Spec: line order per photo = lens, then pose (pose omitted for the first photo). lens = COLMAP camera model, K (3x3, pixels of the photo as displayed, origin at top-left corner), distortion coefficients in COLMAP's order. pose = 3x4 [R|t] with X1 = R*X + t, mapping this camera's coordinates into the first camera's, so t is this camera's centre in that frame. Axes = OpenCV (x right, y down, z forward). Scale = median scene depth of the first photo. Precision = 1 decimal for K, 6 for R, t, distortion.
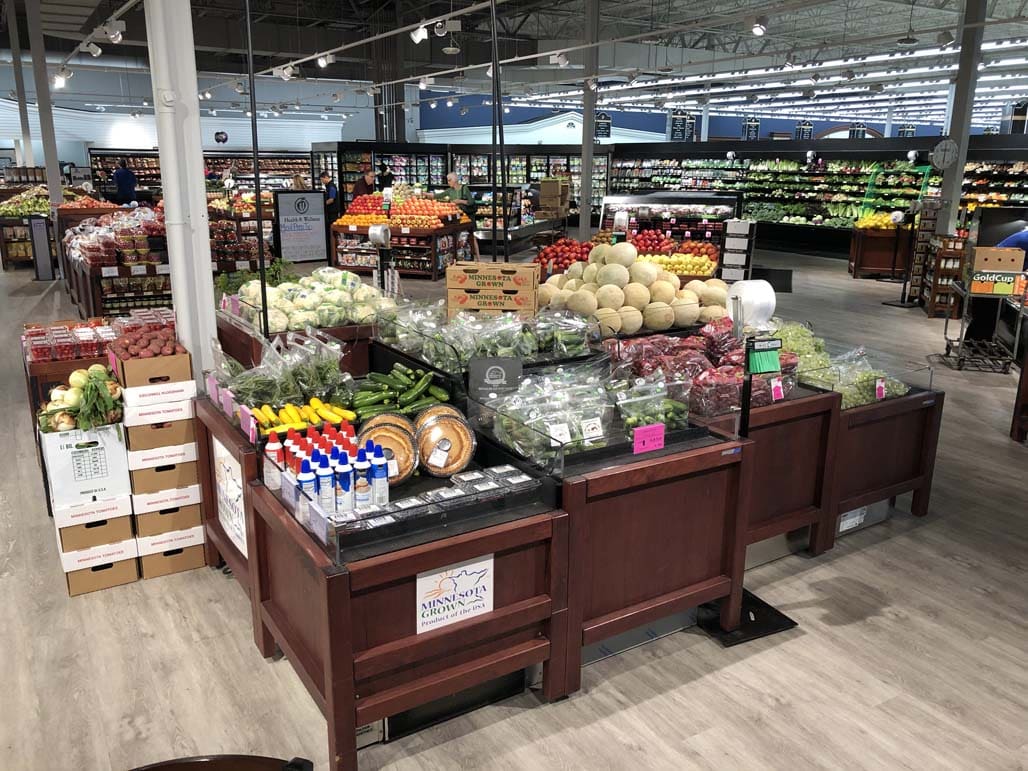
lens RADIAL K [[845.9, 0, 514.0], [0, 845.9, 385.5], [0, 0, 1]] dist [0.004075, 0.008197]
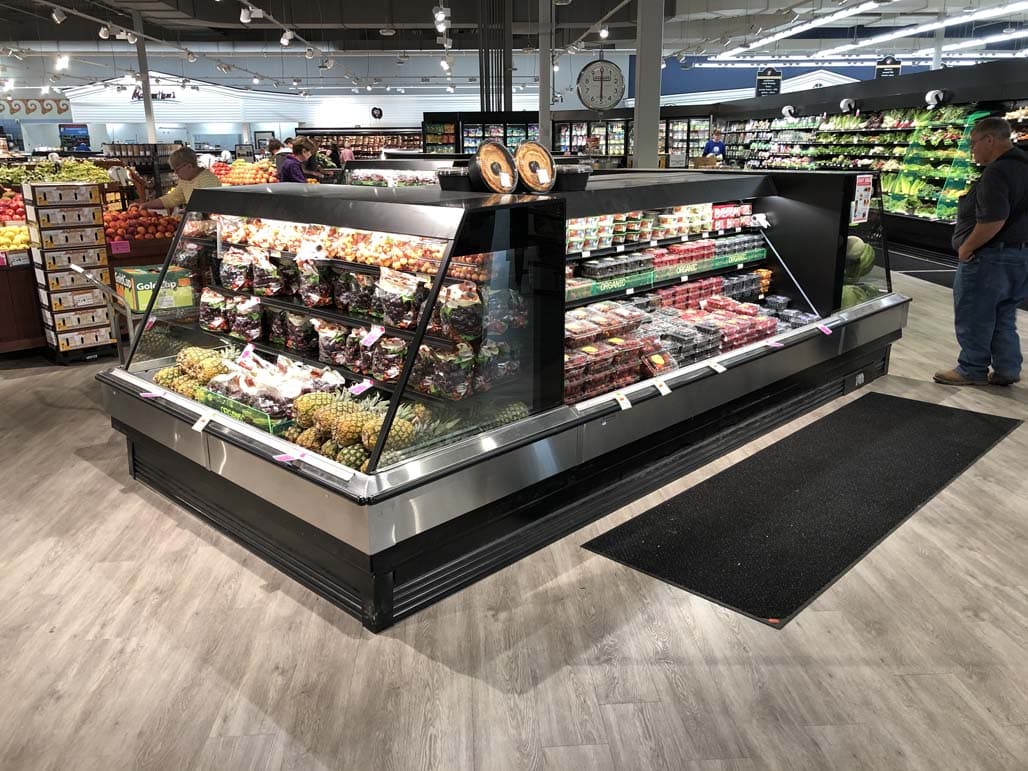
lens RADIAL K [[821.0, 0, 509.2], [0, 821.0, 380.5], [0, 0, 1]] dist [0.001094, 0.016328]
pose [[0.877112, 0.115050, -0.466303, 0.426395], [-0.103211, 0.993354, 0.050949, -0.044614], [0.469065, 0.003440, 0.883157, 0.238902]]
